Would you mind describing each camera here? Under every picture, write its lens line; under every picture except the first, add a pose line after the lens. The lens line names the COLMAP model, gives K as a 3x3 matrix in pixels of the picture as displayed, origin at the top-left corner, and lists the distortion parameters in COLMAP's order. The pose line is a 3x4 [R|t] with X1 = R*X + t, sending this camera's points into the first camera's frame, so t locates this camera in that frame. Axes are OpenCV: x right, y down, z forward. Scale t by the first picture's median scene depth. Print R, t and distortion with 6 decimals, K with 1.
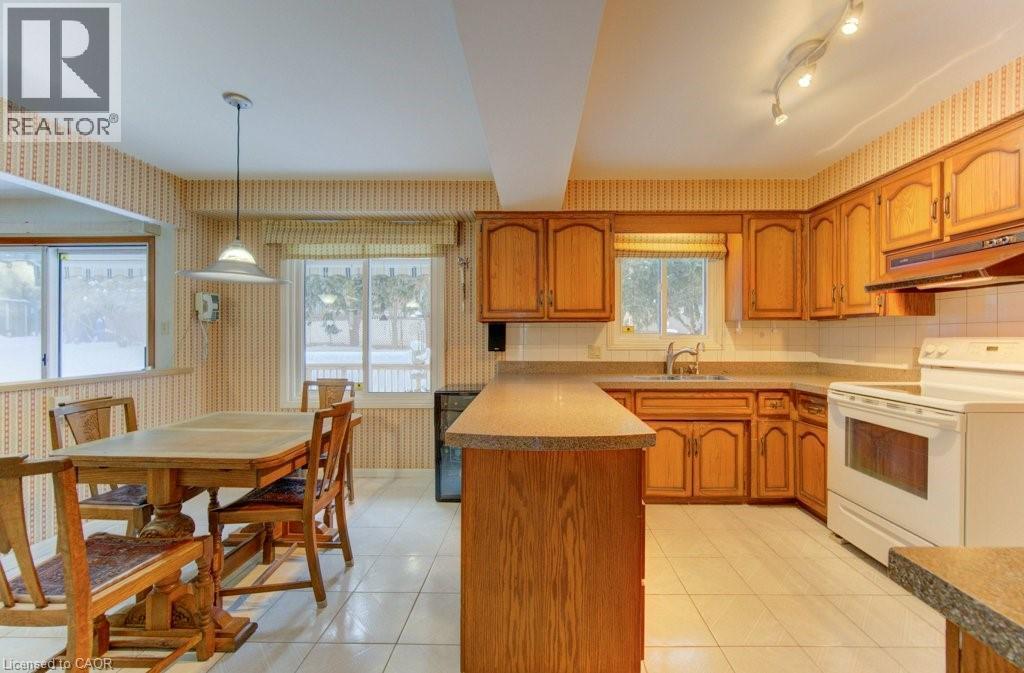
lens RADIAL K [[398.2, 0, 538.9], [0, 398.2, 333.0], [0, 0, 1]] dist [-0.004131, -0.000327]
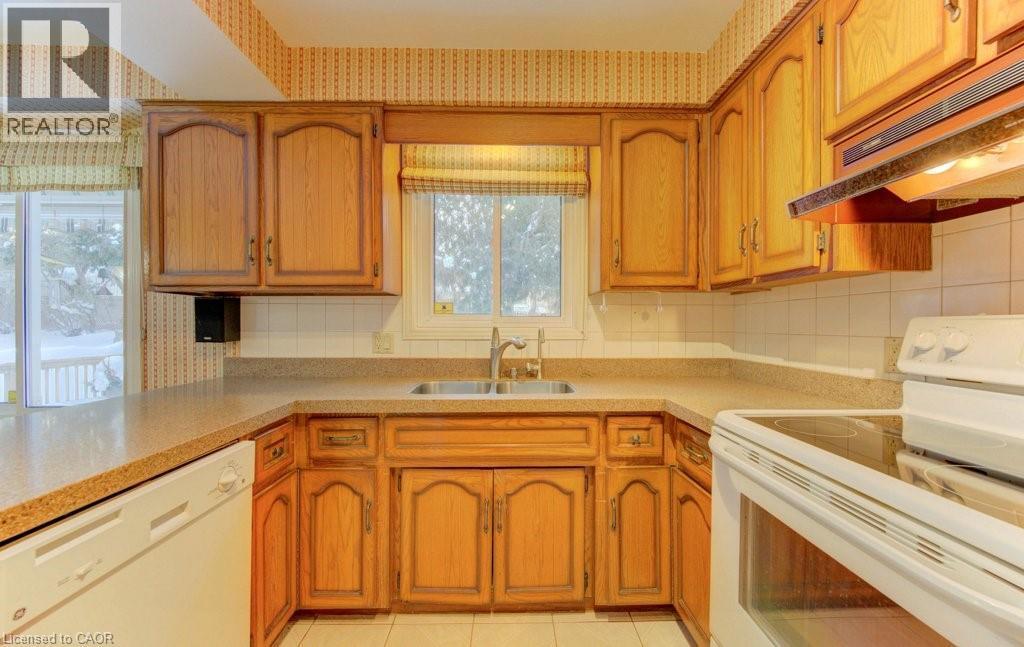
lens RADIAL K [[397.5, 0, 512.0], [0, 397.5, 323.5], [0, 0, 1]] dist [-0.000689, -0.000149]
pose [[0.999538, -0.000115, 0.030392, 0.372129], [-0.000187, 0.999951, 0.009946, 0.012186], [-0.030392, -0.009947, 0.999489, 0.418207]]
